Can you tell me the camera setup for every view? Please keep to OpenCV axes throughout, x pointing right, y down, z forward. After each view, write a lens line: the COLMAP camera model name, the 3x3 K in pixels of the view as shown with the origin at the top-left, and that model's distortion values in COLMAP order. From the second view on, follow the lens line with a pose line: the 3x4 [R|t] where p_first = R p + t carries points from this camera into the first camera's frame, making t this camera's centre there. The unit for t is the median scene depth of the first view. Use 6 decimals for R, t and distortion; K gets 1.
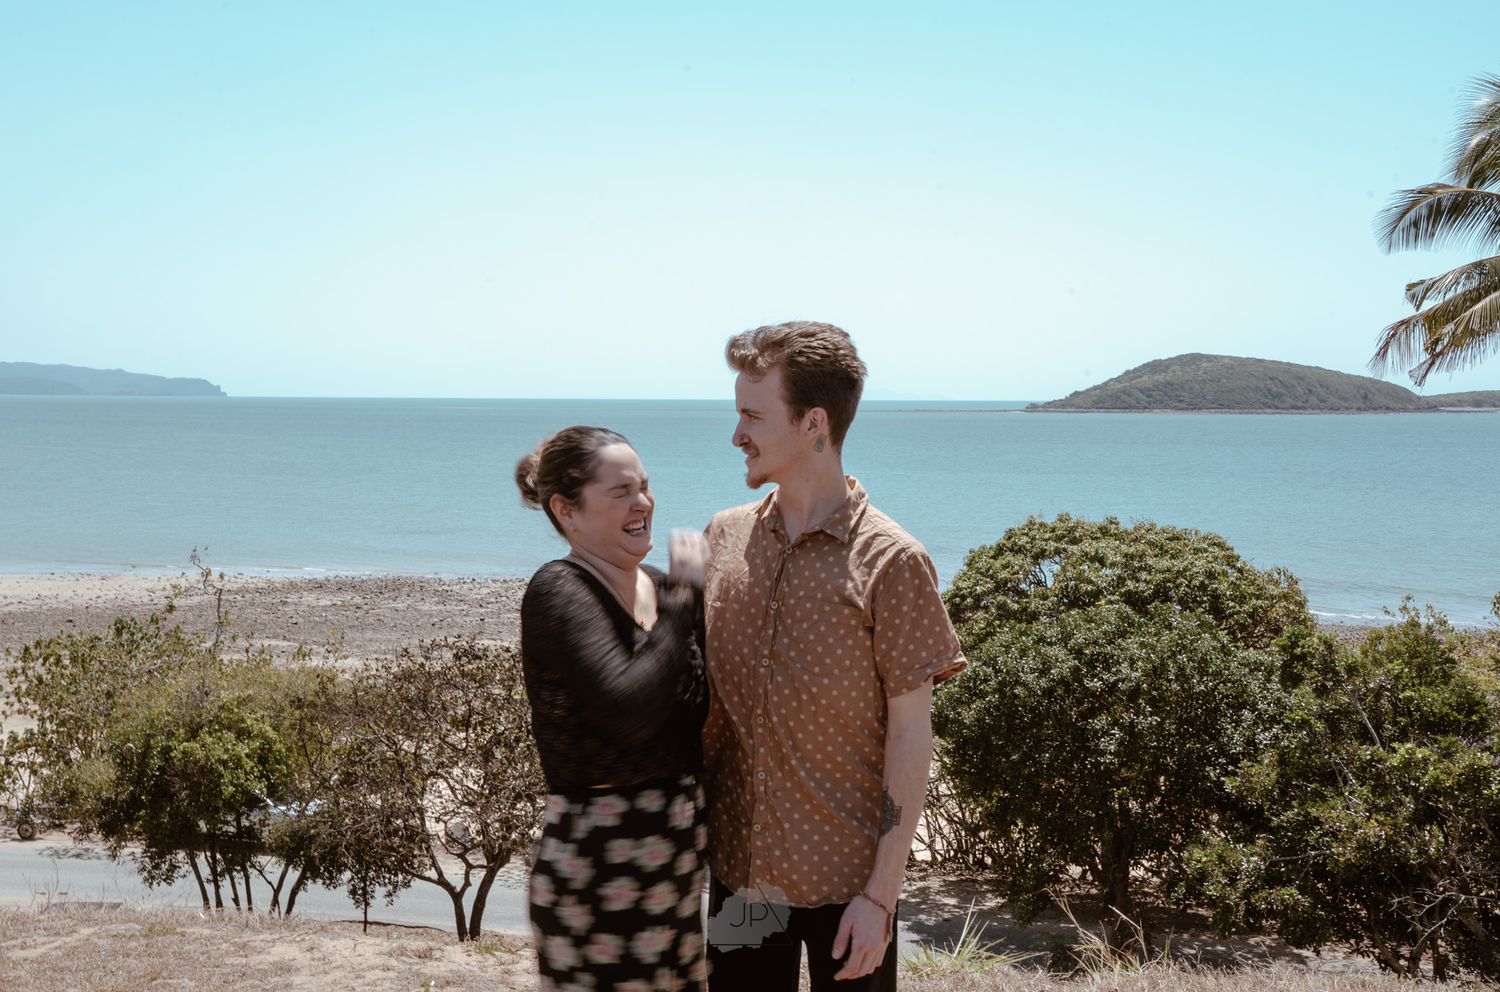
lens RADIAL K [[1854.2, 0, 724.1], [0, 1854.2, 473.3], [0, 0, 1]] dist [0.077210, 0.019620]
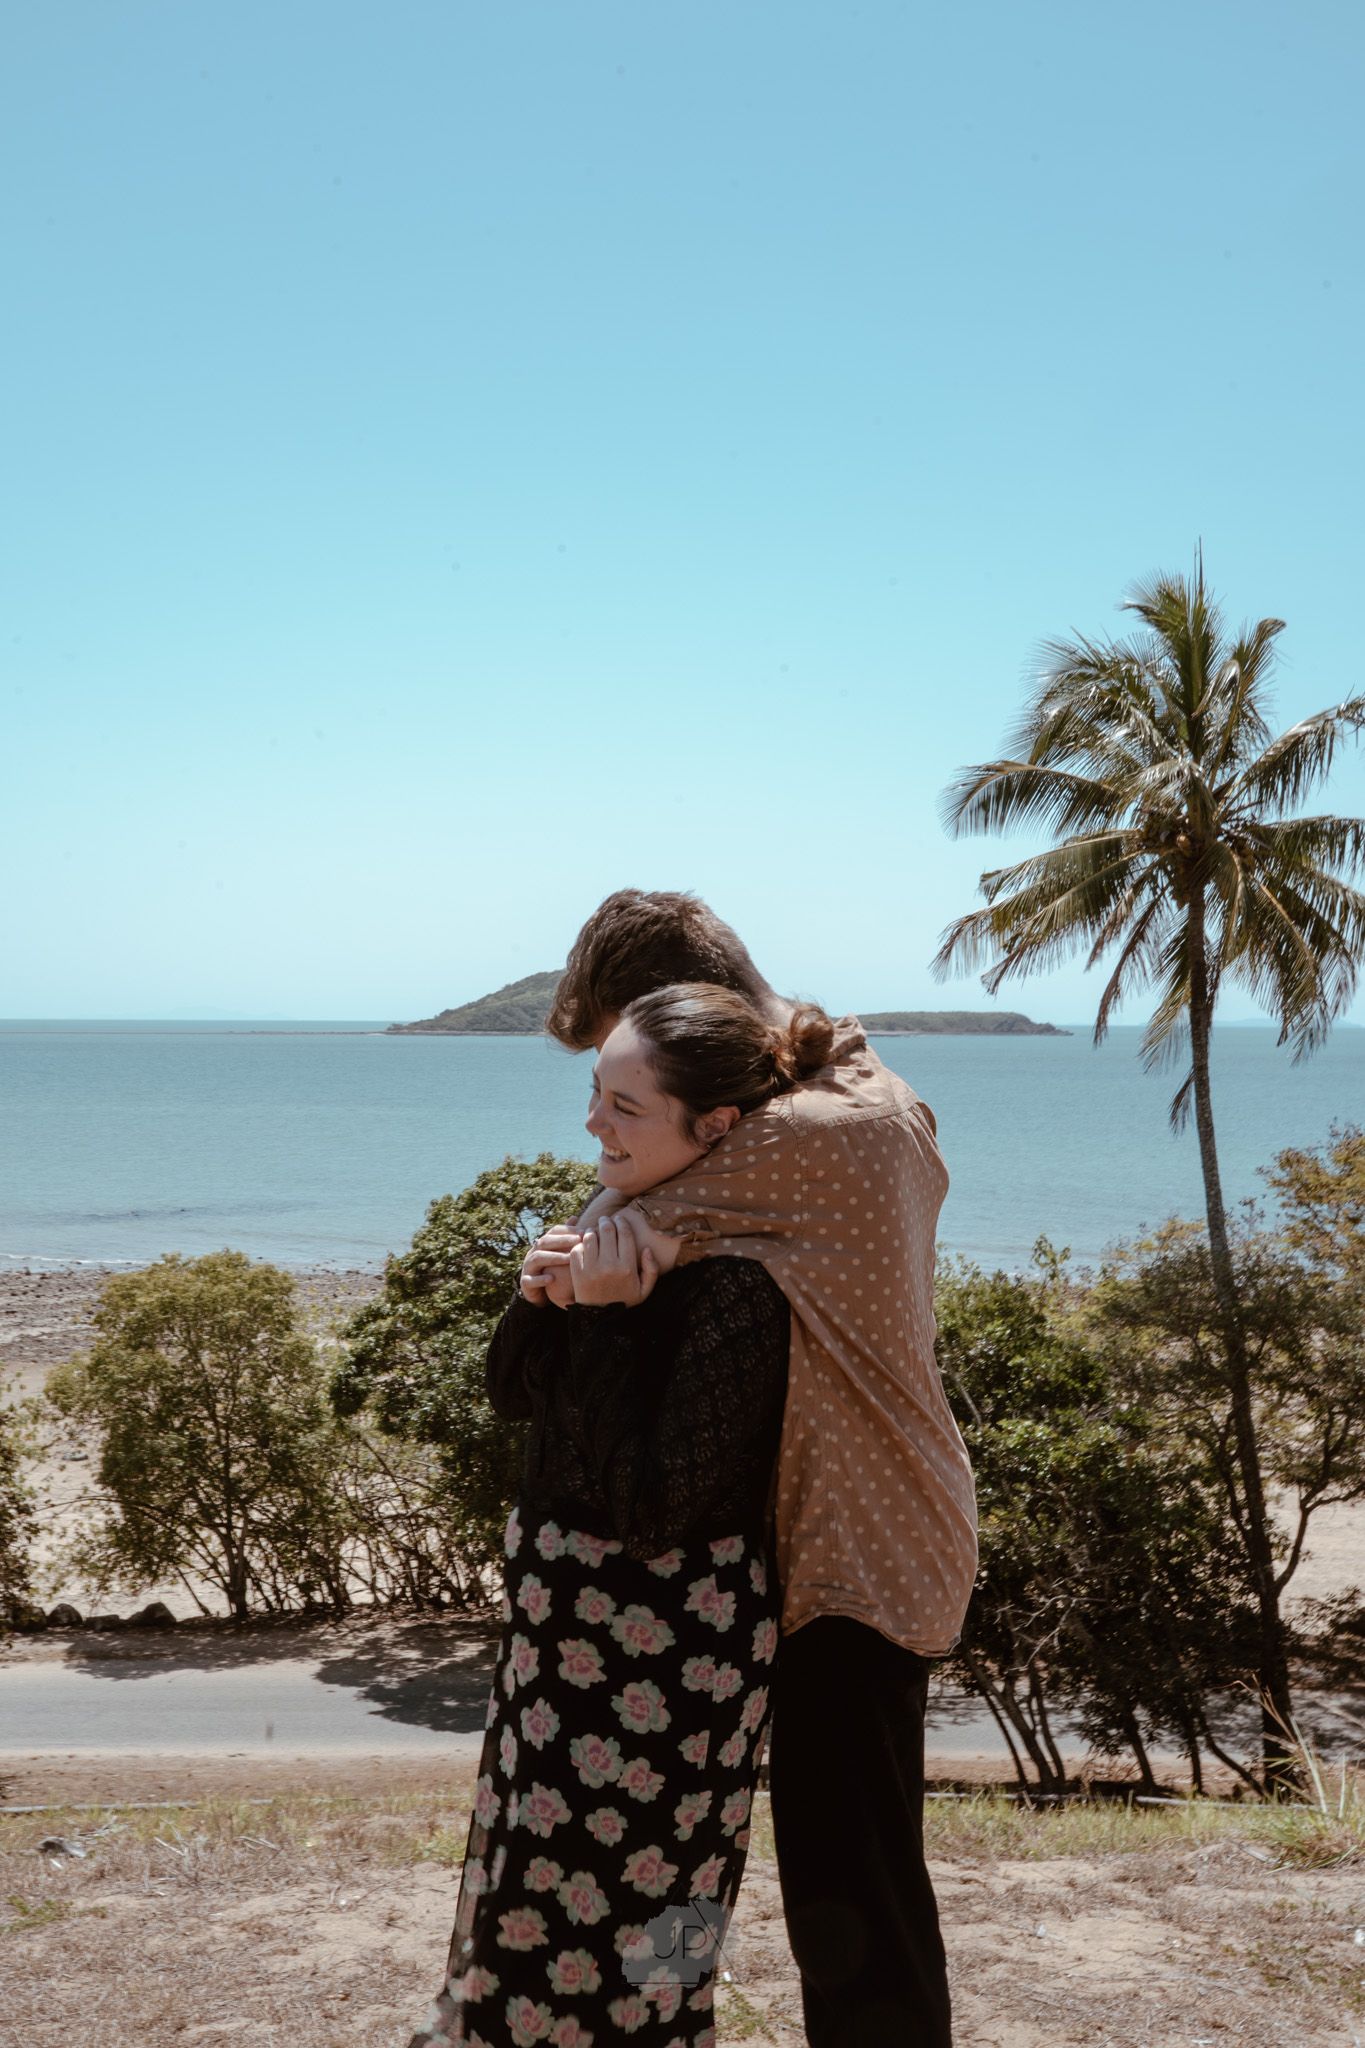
lens RADIAL K [[2248.7, 0, 644.8], [0, 2248.7, 1036.6], [0, 0, 1]] dist [0.085191, 0.011716]
pose [[0.956259, -0.000320, 0.292521, -0.065236], [0.010191, 0.999429, -0.032220, 0.003215], [-0.292343, 0.033791, 0.955716, 0.061496]]
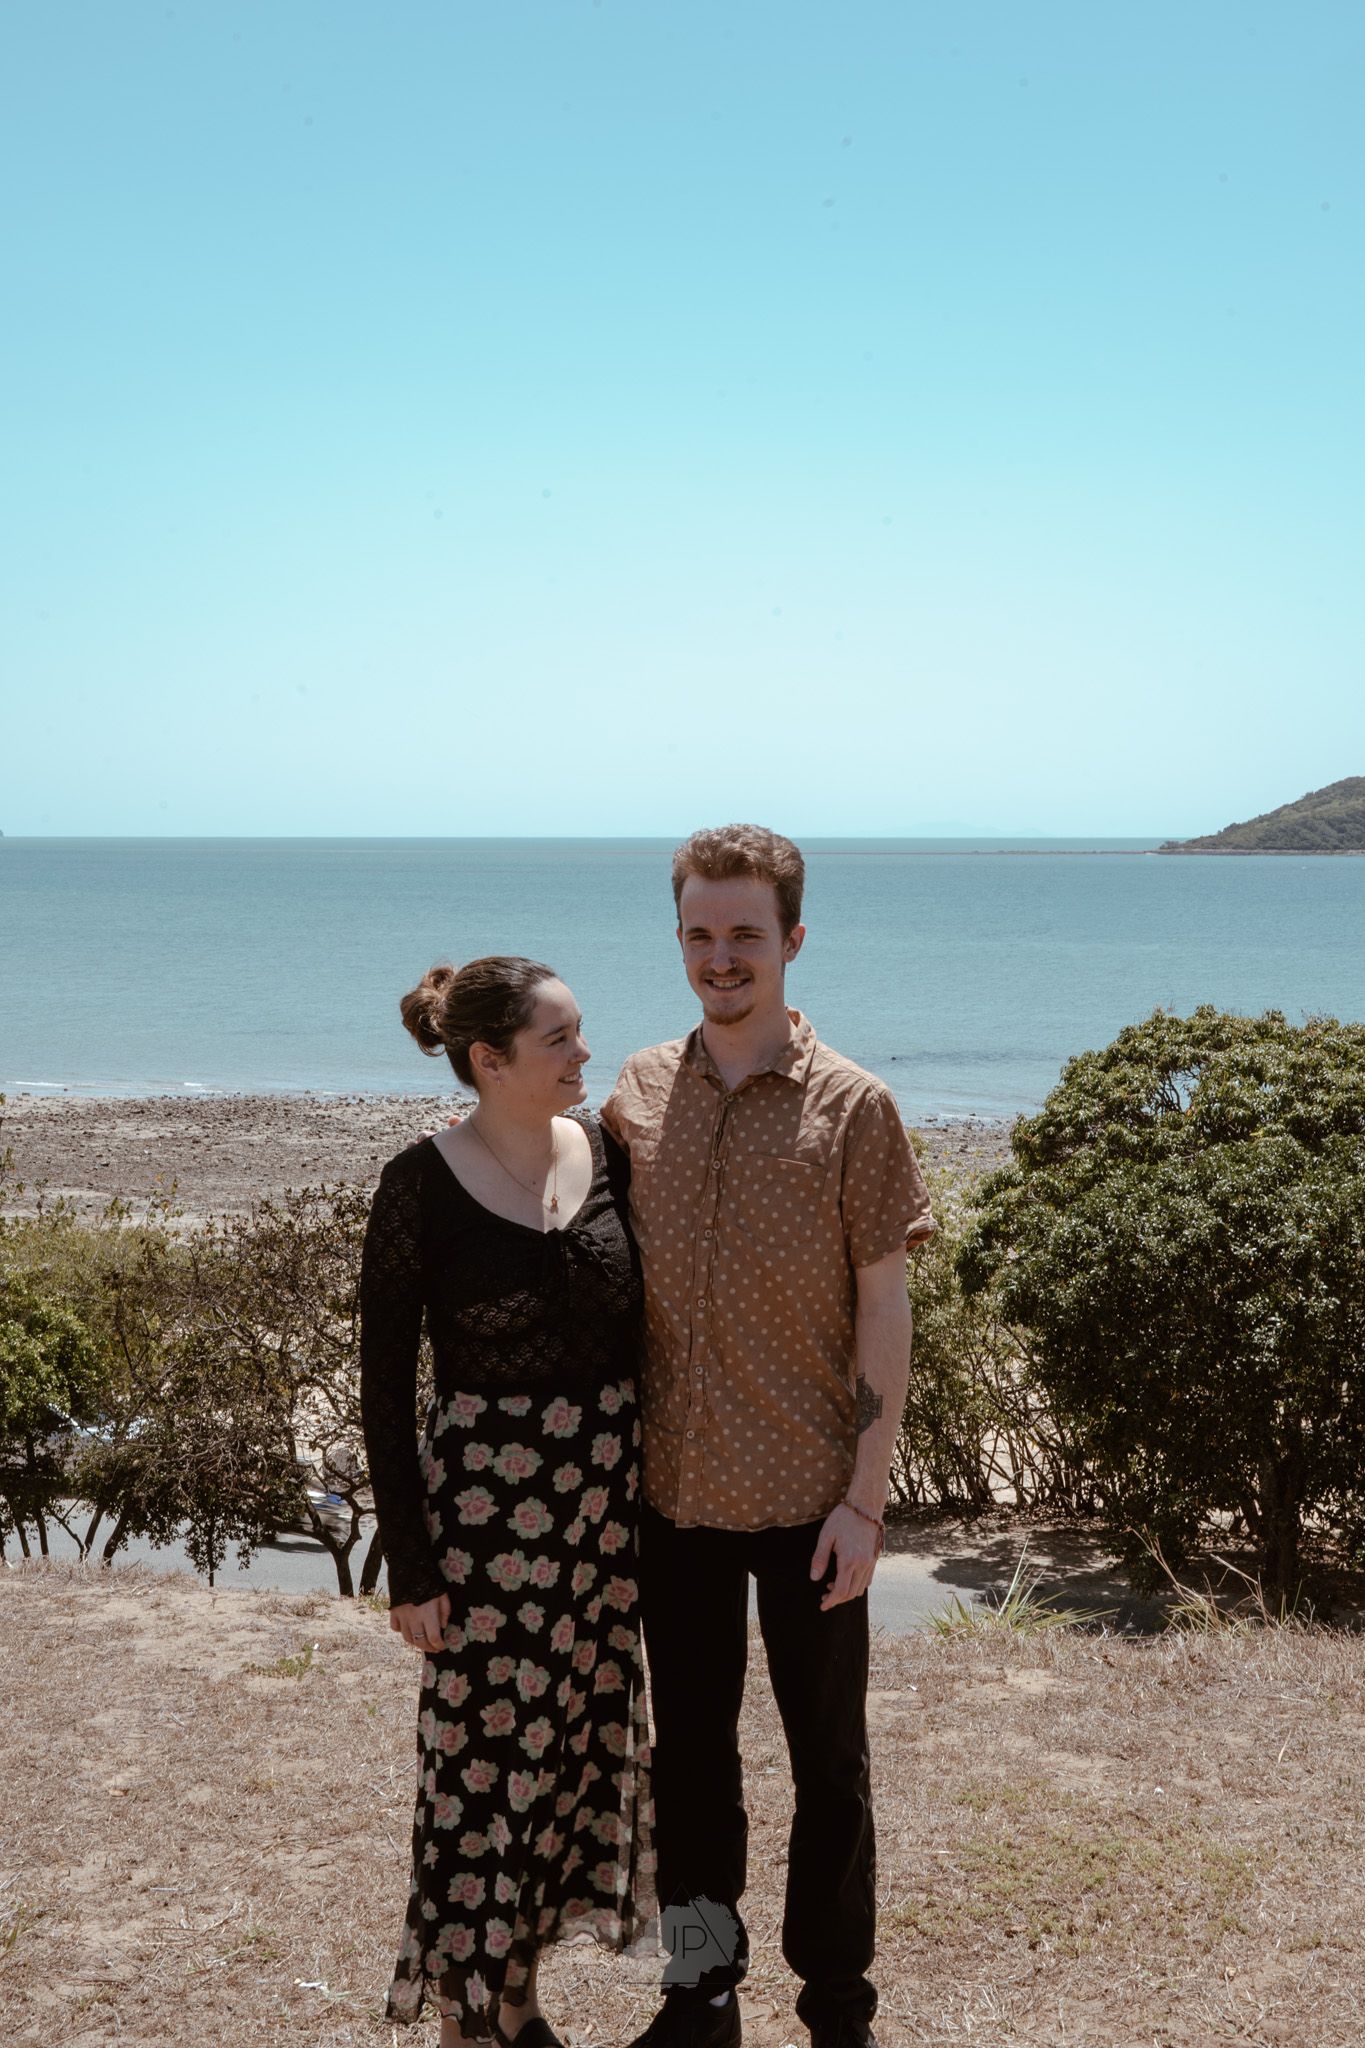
lens RADIAL K [[2691.1, 0, 685.4], [0, 2691.1, 959.7], [0, 0, 1]] dist [0.201018, -0.381747]
pose [[0.999888, -0.003923, -0.014410, 0.002484], [0.004011, 0.999973, 0.006121, -0.002967], [0.014386, -0.006178, 0.999877, -0.021943]]
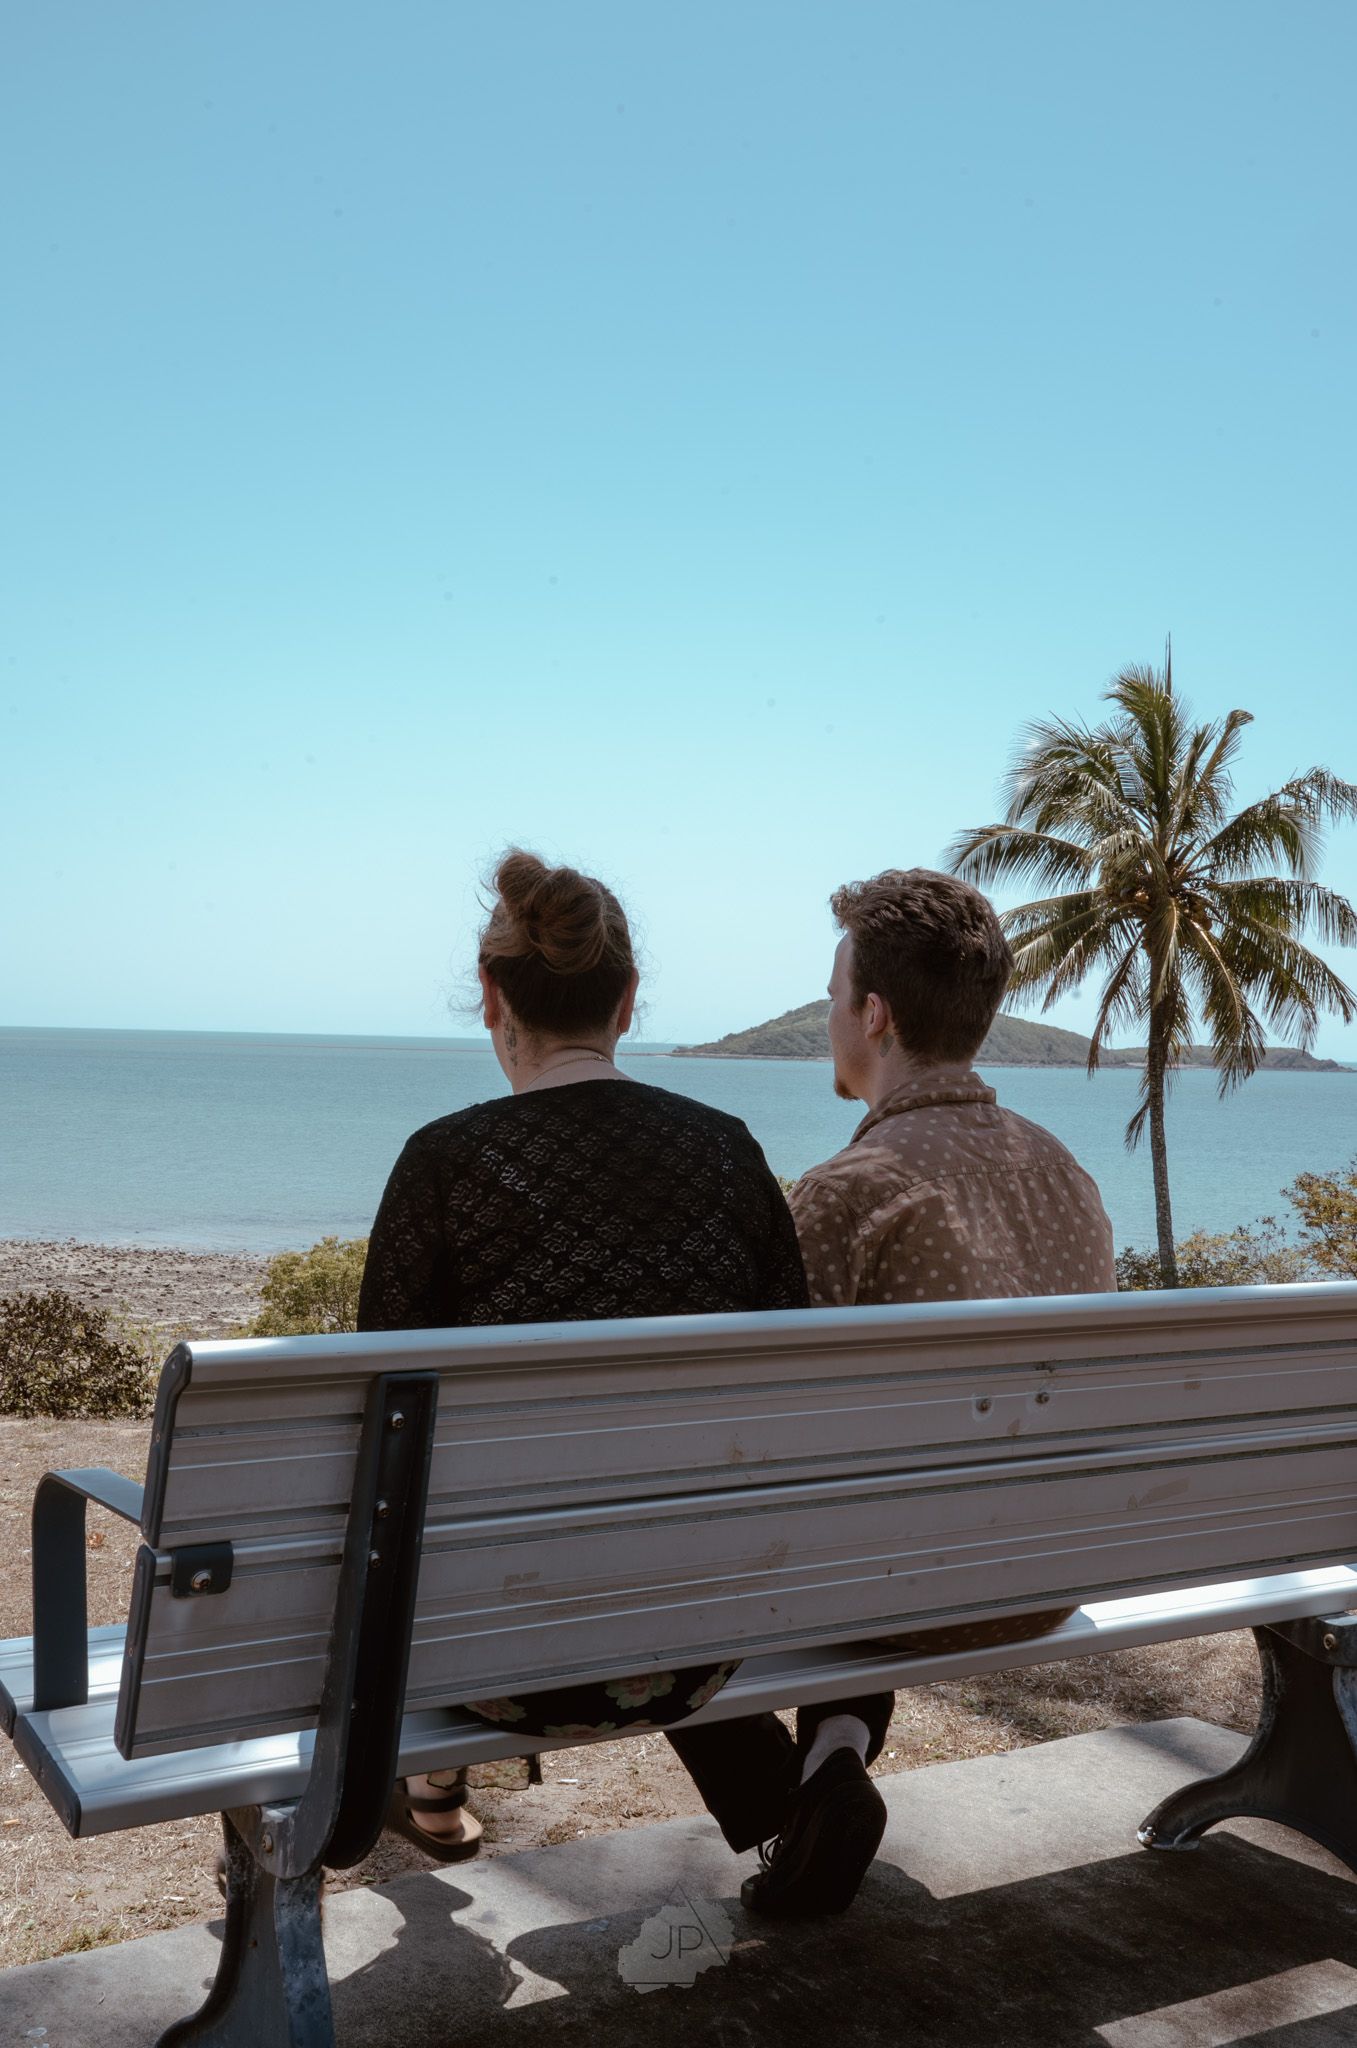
lens RADIAL K [[2282.5, 0, 709.0], [0, 2282.5, 1019.0], [0, 0, 1]] dist [0.036248, 0.061386]
pose [[0.986909, 0.023043, 0.159626, 0.035229], [-0.015036, 0.998576, -0.051188, 0.010238], [-0.160578, 0.048118, 0.985850, -0.131104]]
